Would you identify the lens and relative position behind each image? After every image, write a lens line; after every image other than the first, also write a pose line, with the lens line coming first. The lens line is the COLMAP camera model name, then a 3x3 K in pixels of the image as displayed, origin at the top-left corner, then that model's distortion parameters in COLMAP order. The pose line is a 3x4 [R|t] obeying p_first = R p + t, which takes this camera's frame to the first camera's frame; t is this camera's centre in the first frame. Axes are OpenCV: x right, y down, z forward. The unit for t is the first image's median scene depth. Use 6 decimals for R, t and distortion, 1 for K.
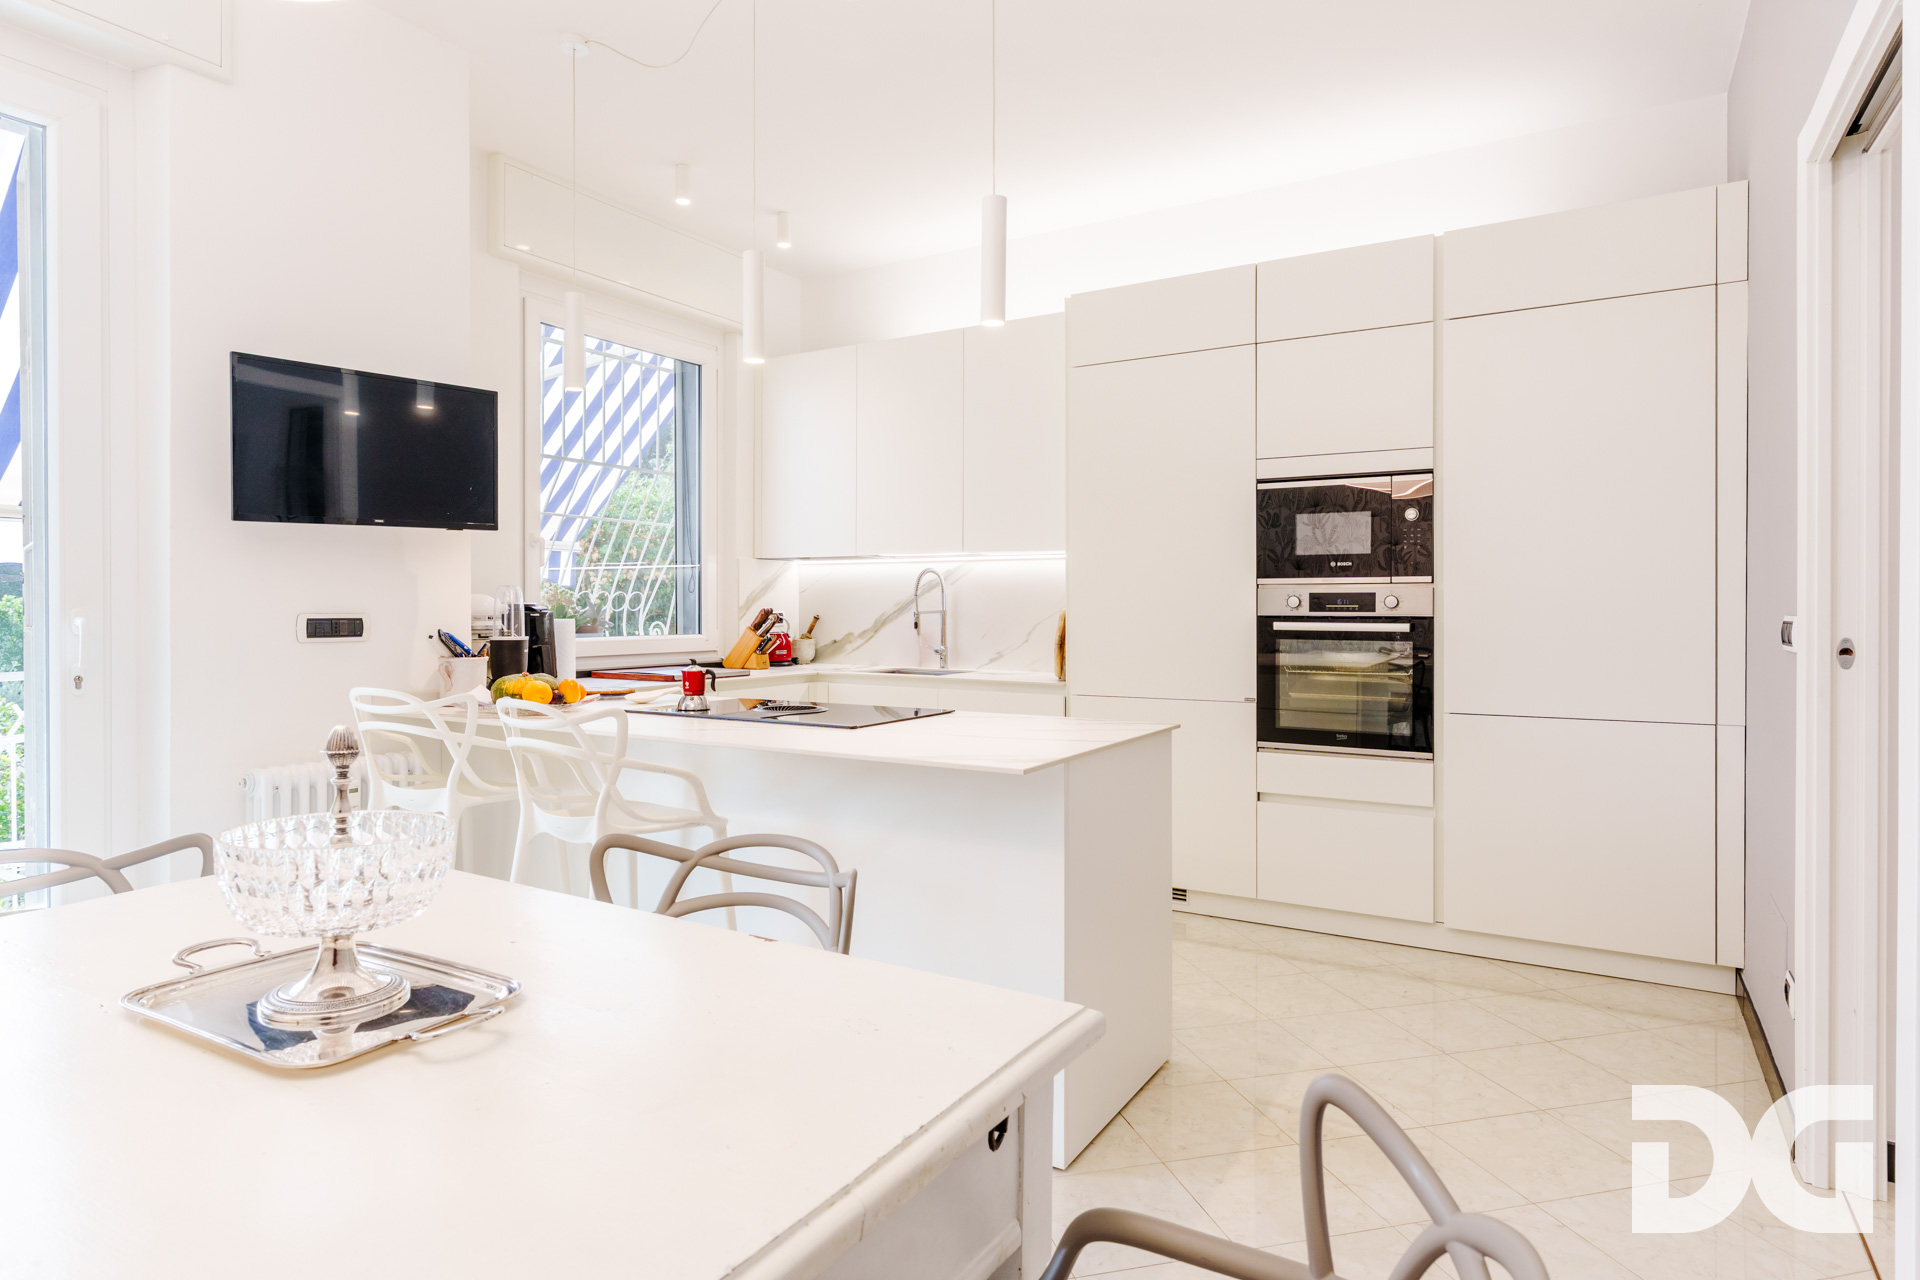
lens RADIAL K [[1070.6, 0, 958.7], [0, 1070.6, 614.9], [0, 0, 1]] dist [0.000035, 0.000014]
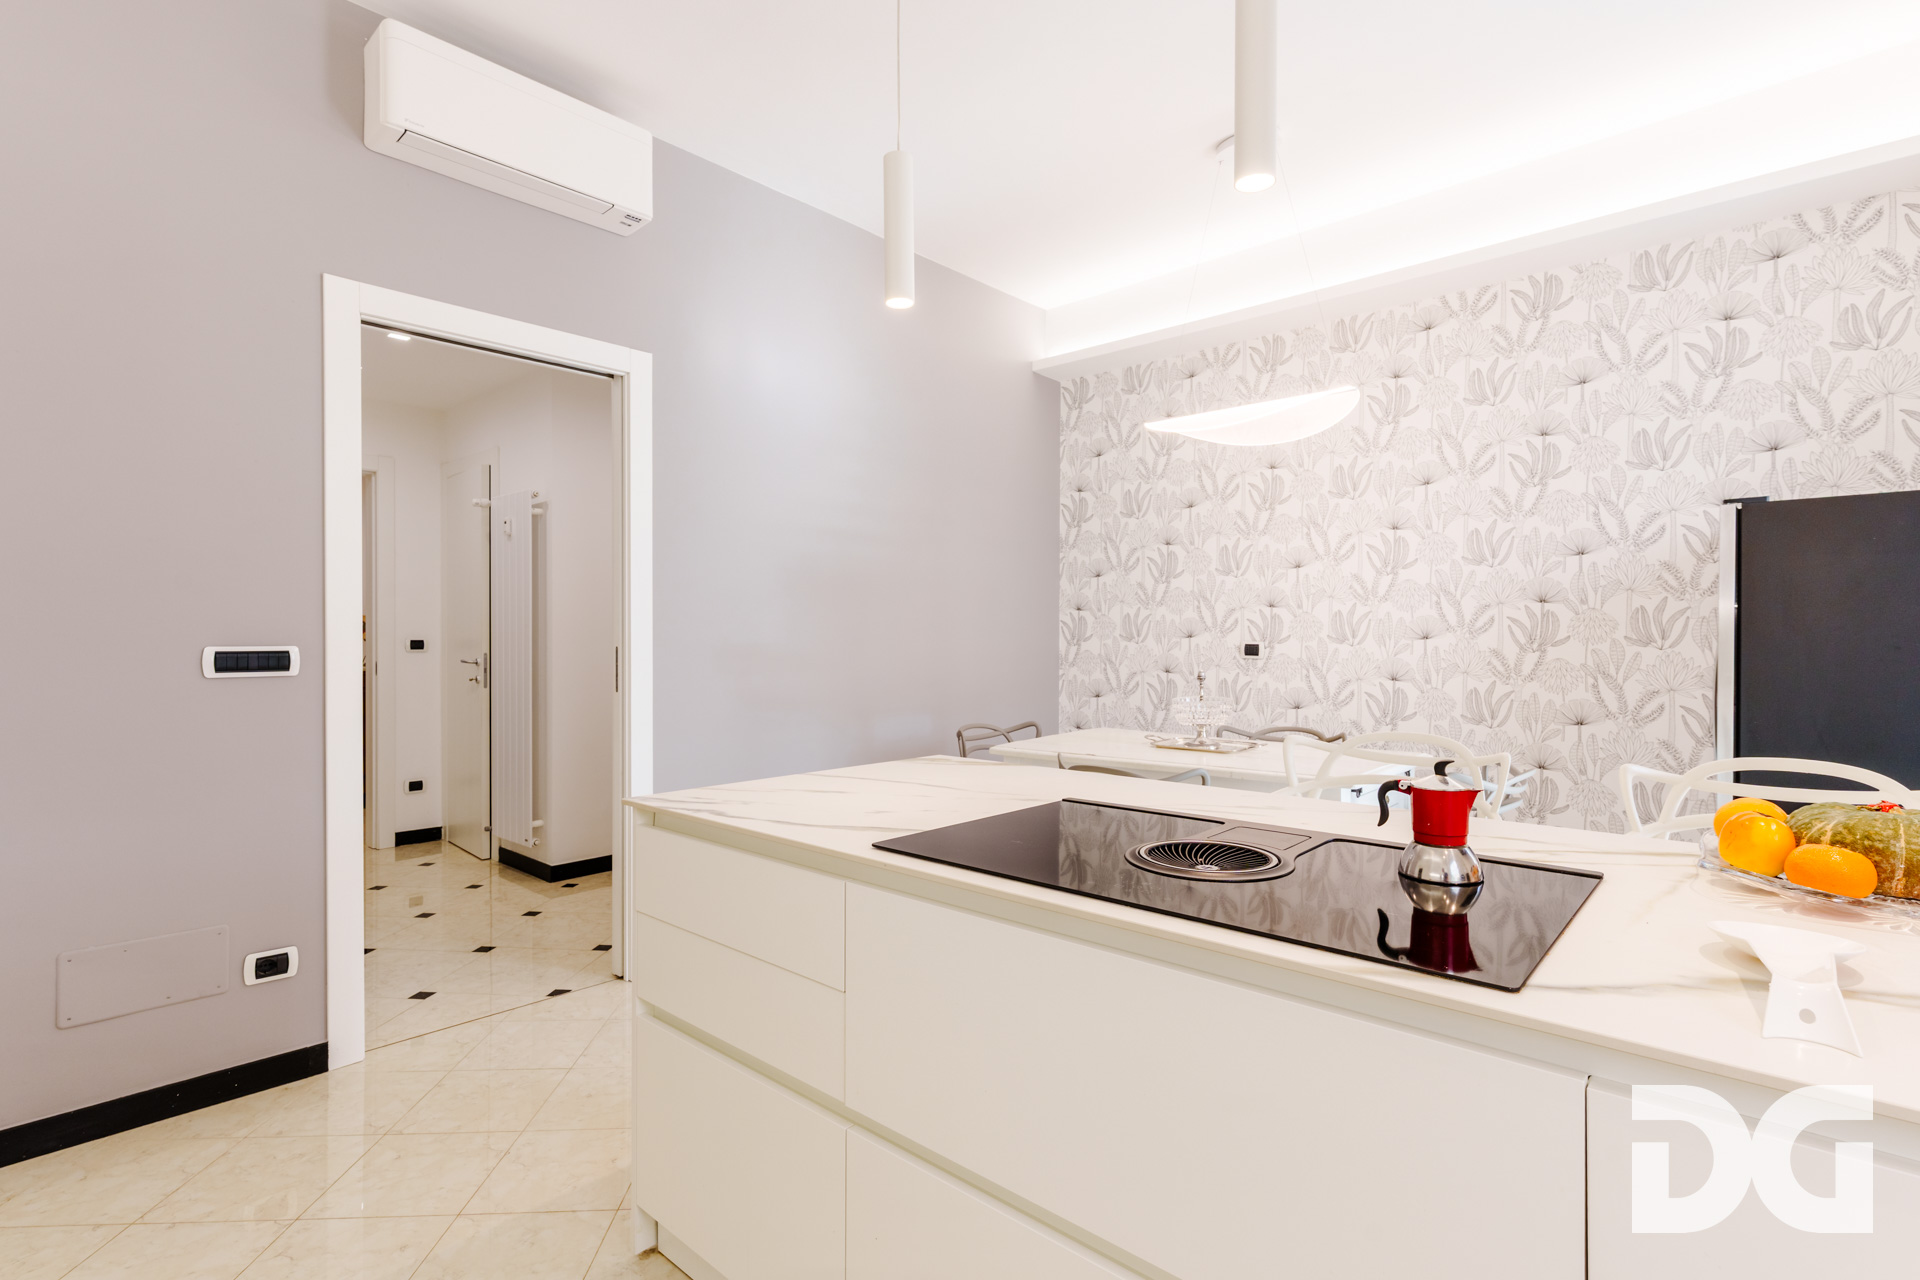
lens RADIAL K [[912.7, 0, 960.0], [0, 912.7, 640.0], [0, 0, 1]] dist [0.050976, -0.000407]
pose [[-0.980559, 0.000079, 0.196224, -0.160661], [0.002531, 0.999922, 0.012243, -0.012674], [-0.196207, 0.012501, -0.980483, 1.760161]]
